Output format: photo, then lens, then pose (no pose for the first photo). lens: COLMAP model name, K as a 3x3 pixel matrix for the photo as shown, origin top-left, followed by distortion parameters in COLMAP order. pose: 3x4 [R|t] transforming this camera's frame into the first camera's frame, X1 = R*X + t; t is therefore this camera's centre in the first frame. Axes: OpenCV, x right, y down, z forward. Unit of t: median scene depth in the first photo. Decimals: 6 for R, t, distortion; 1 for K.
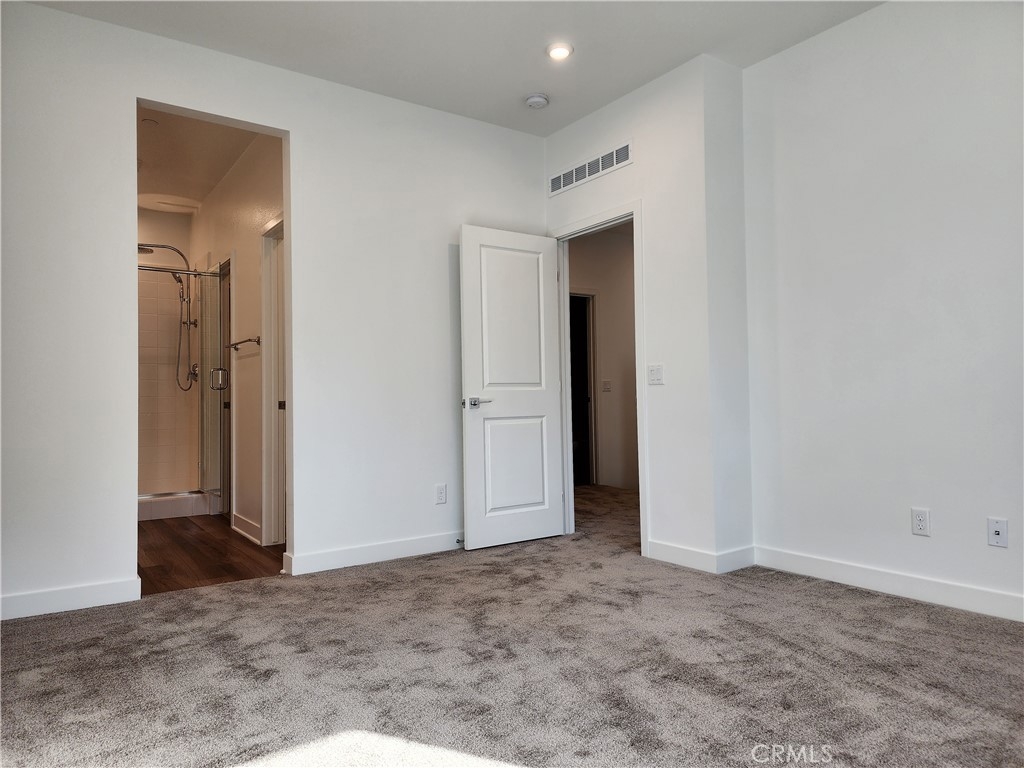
lens RADIAL K [[680.8, 0, 515.2], [0, 680.8, 378.4], [0, 0, 1]] dist [0.059783, -0.044048]
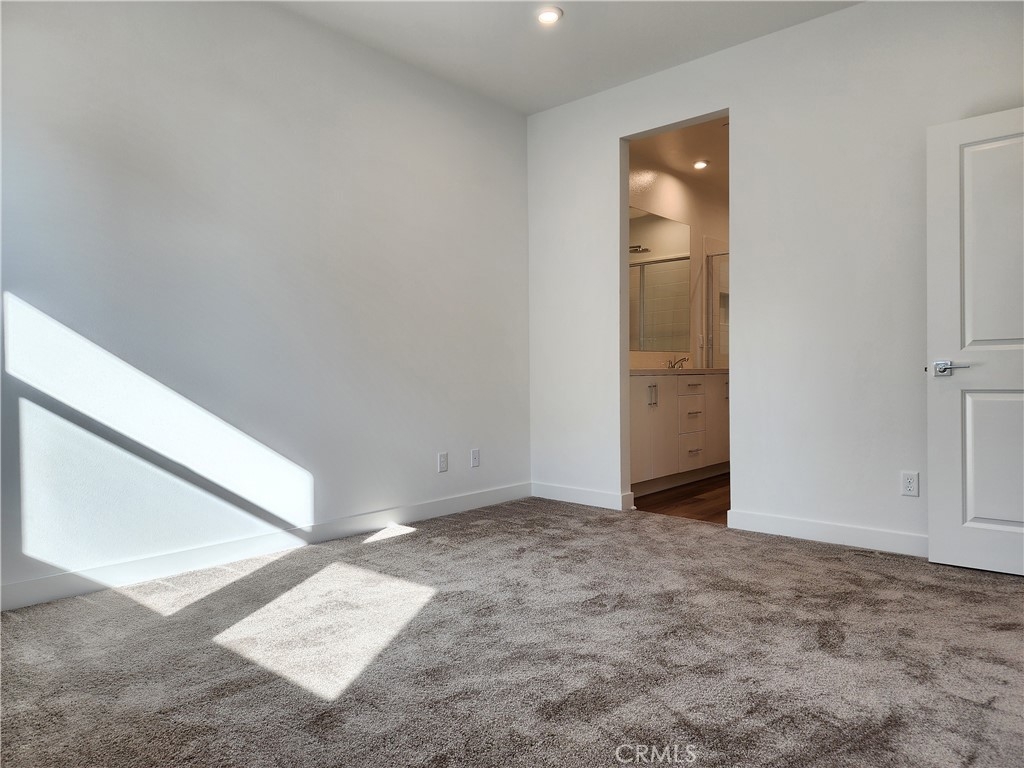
lens RADIAL K [[680.8, 0, 515.5], [0, 680.8, 383.9], [0, 0, 1]] dist [0.059783, -0.044048]
pose [[0.246551, 0.024860, -0.968811, 0.752099], [0.034054, 0.998831, 0.034297, 0.015158], [0.968531, -0.041448, 0.245417, 0.503457]]
